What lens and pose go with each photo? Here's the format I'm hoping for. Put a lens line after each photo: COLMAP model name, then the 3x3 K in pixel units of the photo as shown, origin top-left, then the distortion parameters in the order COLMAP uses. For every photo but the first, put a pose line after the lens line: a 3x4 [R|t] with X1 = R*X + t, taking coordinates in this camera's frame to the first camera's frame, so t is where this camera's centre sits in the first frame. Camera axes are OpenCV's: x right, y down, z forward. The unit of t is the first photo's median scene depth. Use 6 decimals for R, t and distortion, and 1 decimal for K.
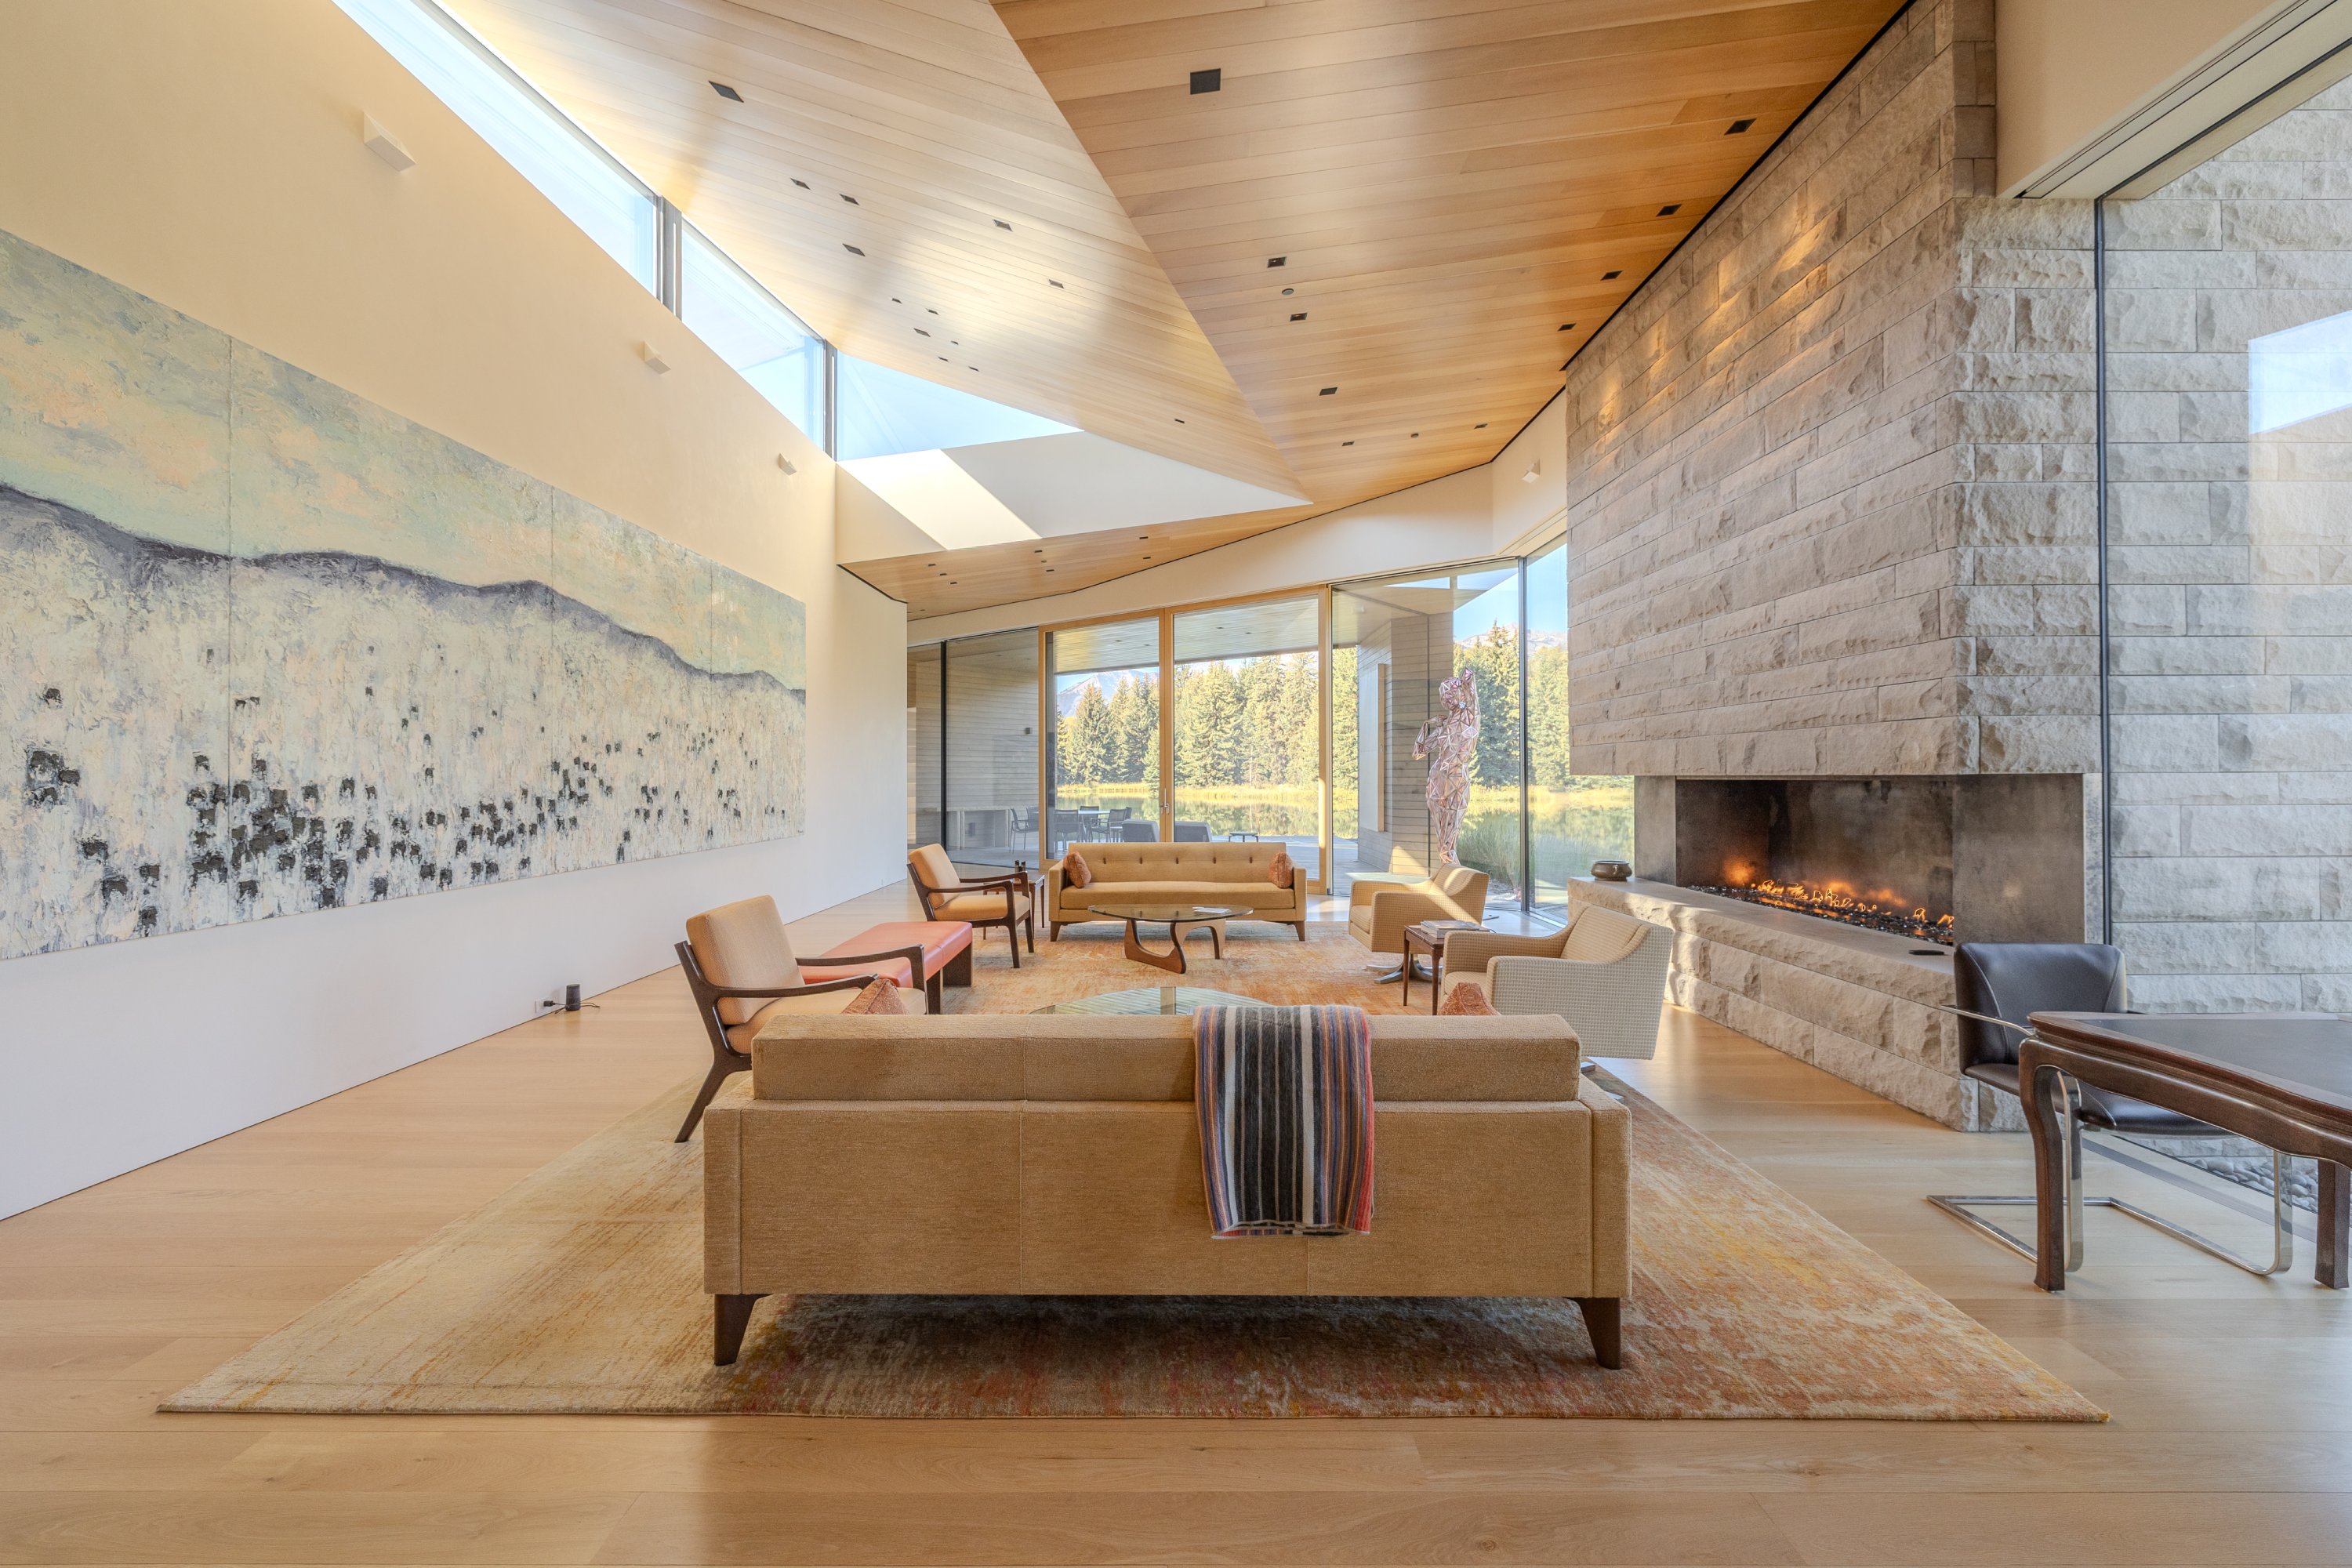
lens RADIAL K [[967.0, 0, 1168.1], [0, 967.0, 771.2], [0, 0, 1]] dist [-0.000436, 0.000017]
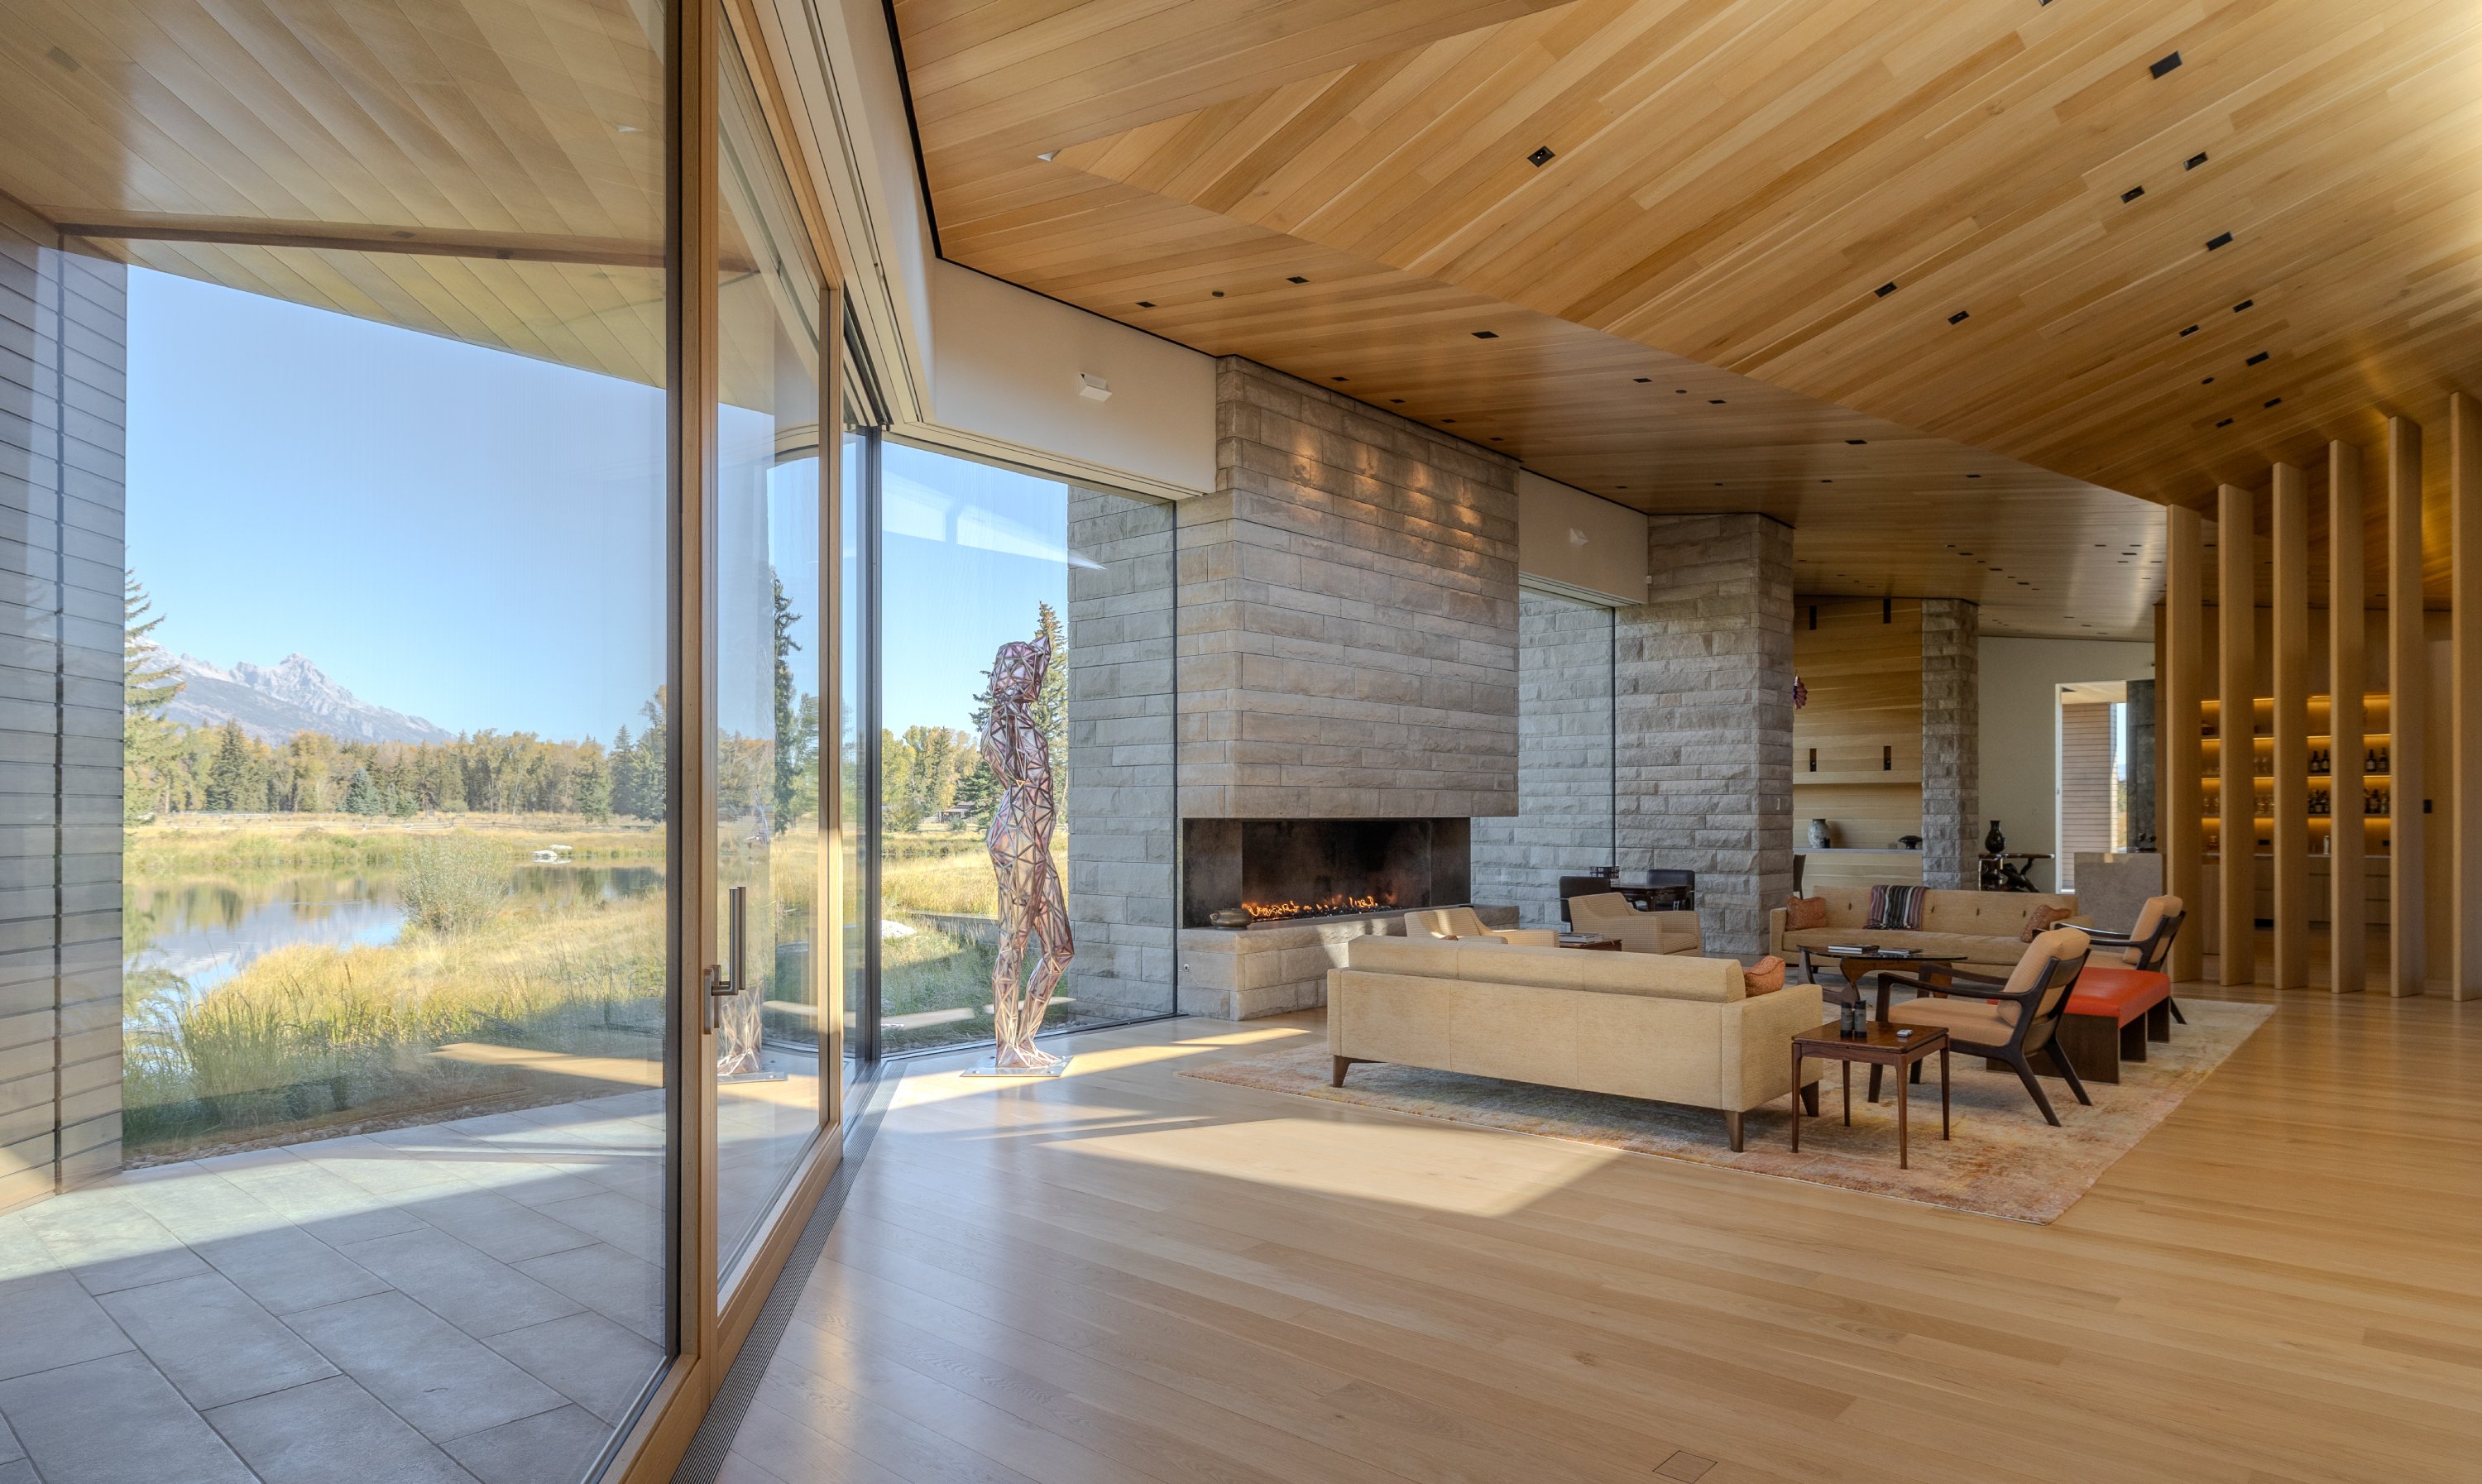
lens RADIAL K [[1411.5, 0, 1180.8], [0, 1411.5, 827.3], [0, 0, 1]] dist [0.027611, 0.000290]
pose [[-0.740571, 0.000010, 0.671978, -0.600911], [0.000331, 1.000000, 0.000351, 0.018052], [-0.671978, 0.000483, -0.740571, 2.872396]]
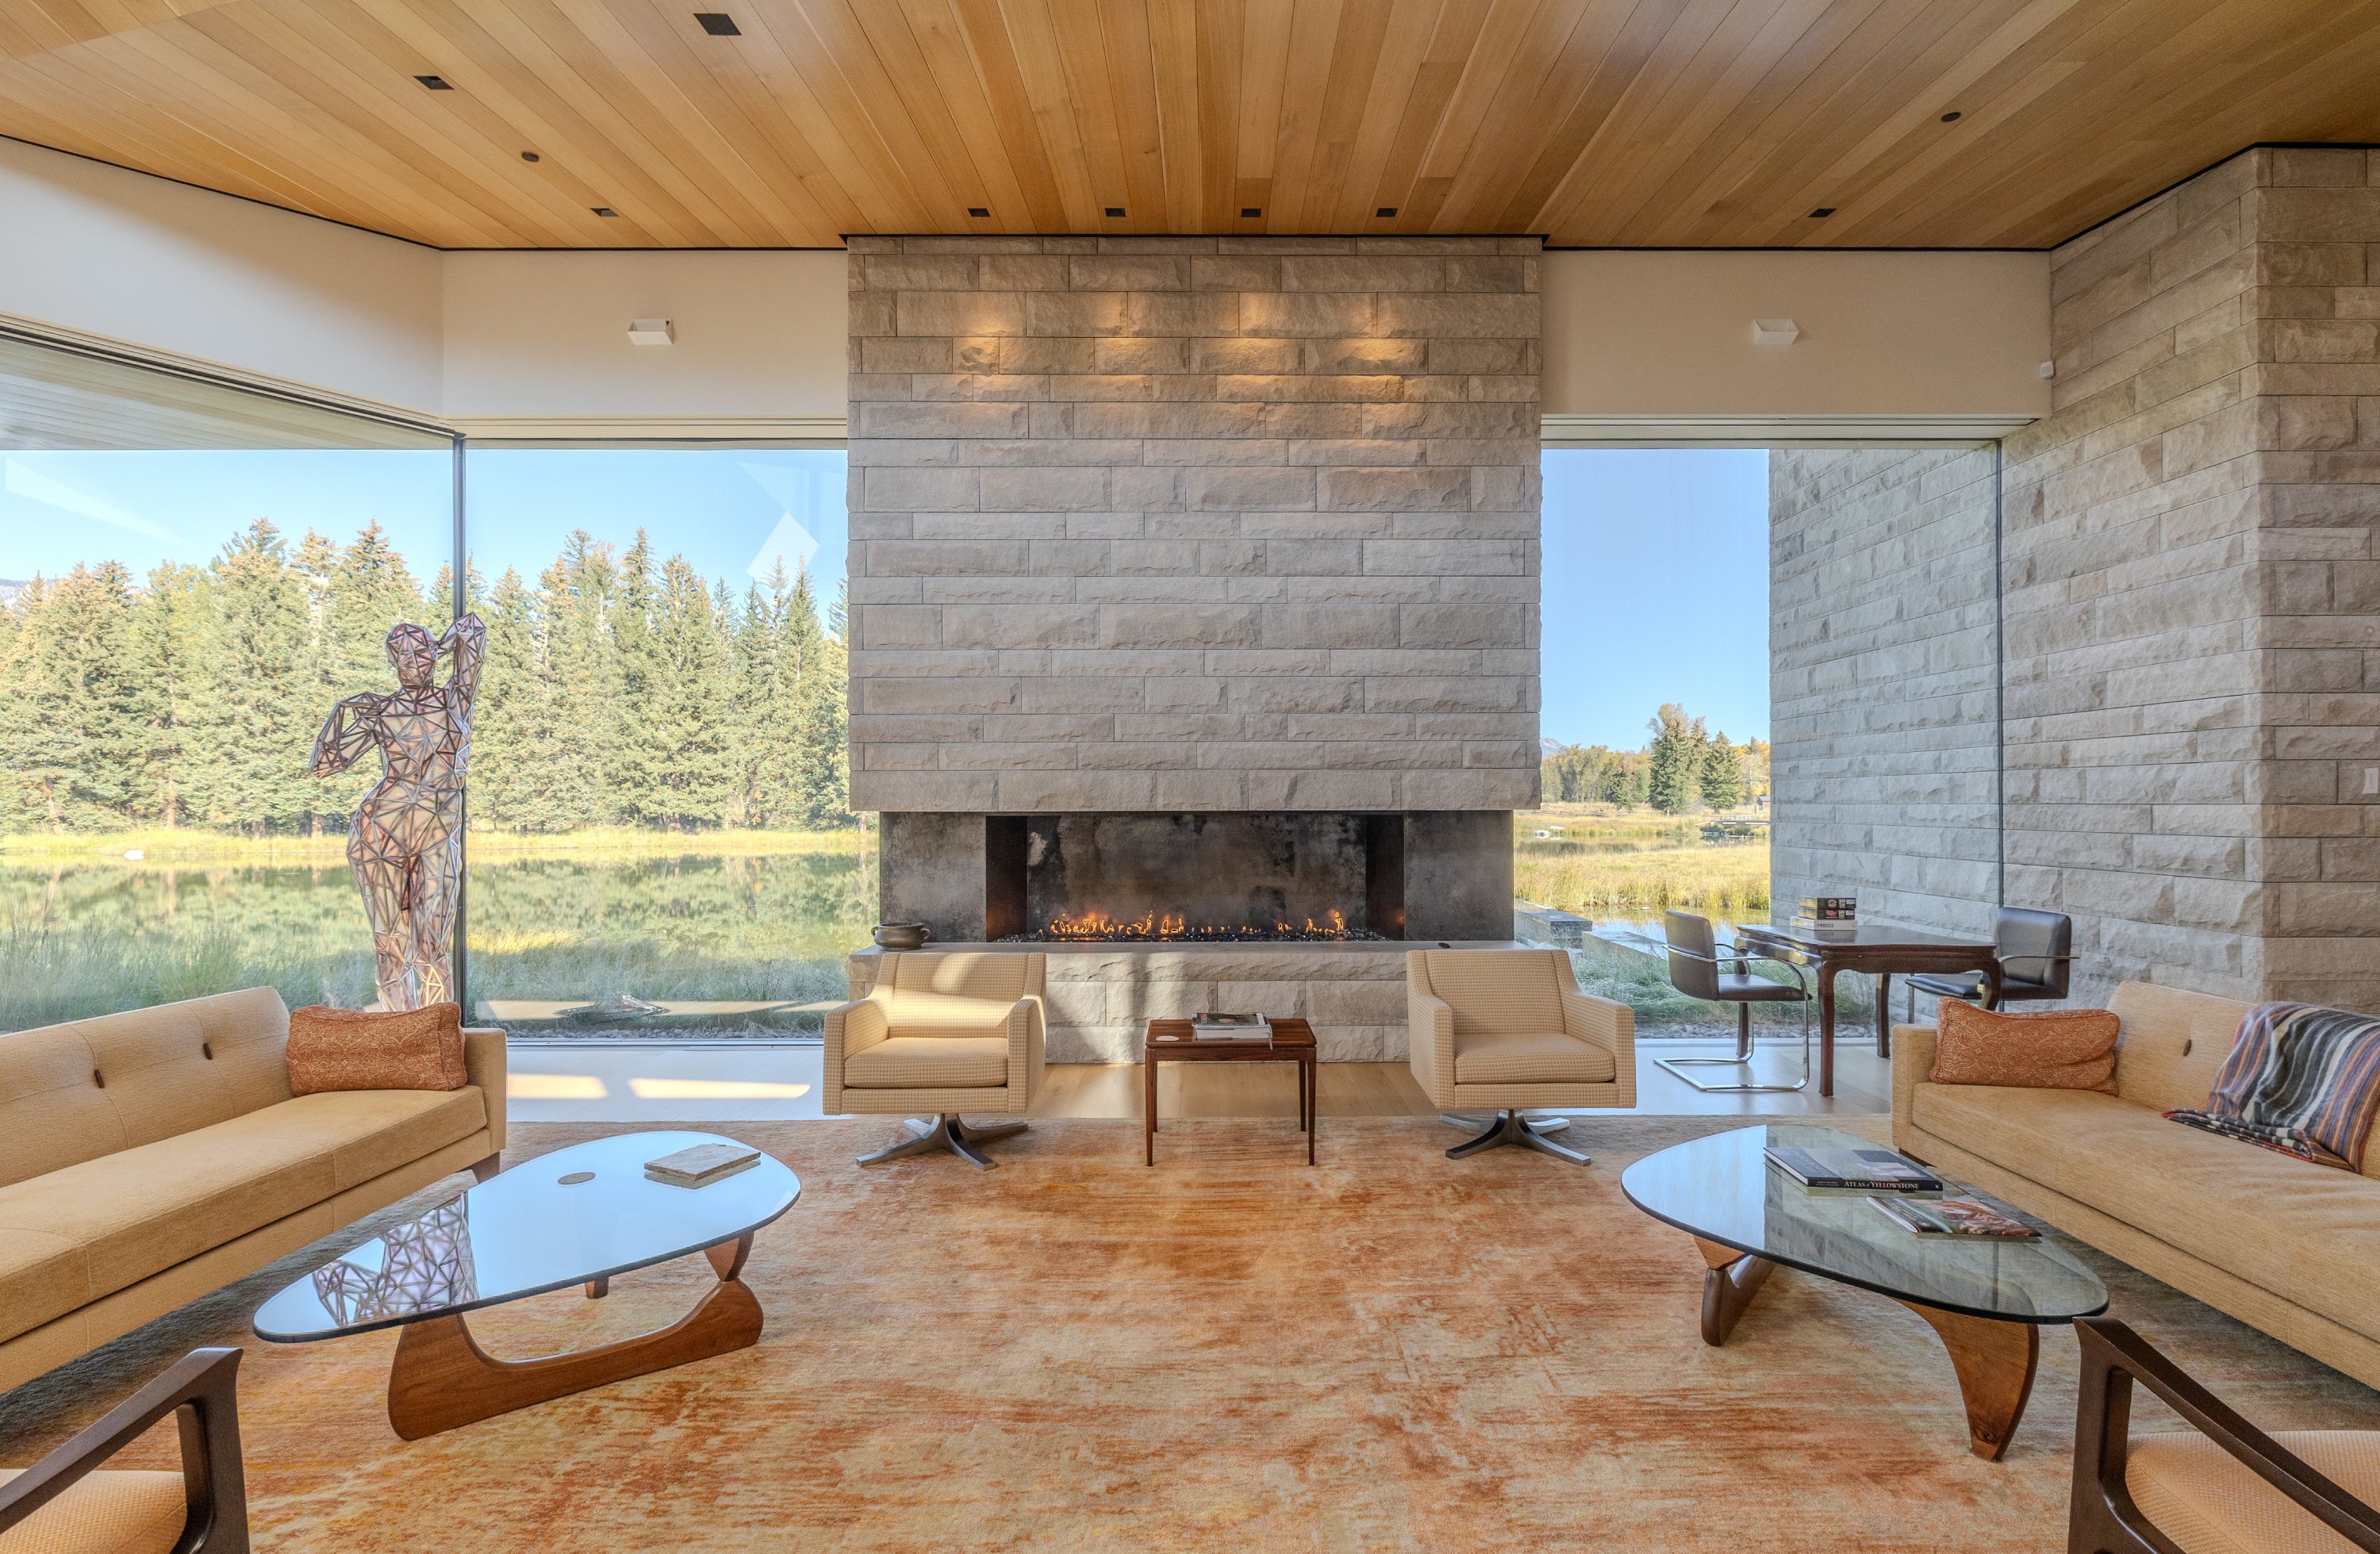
lens RADIAL K [[1020.3, 0, 1214.7], [0, 1020.3, 812.2], [0, 0, 1]] dist [0.005208, -0.000256]
pose [[-0.009434, -0.001469, 0.999954, -0.488590], [-0.004139, 0.999990, 0.001430, 0.004493], [-0.999947, -0.004125, -0.009440, 1.067284]]
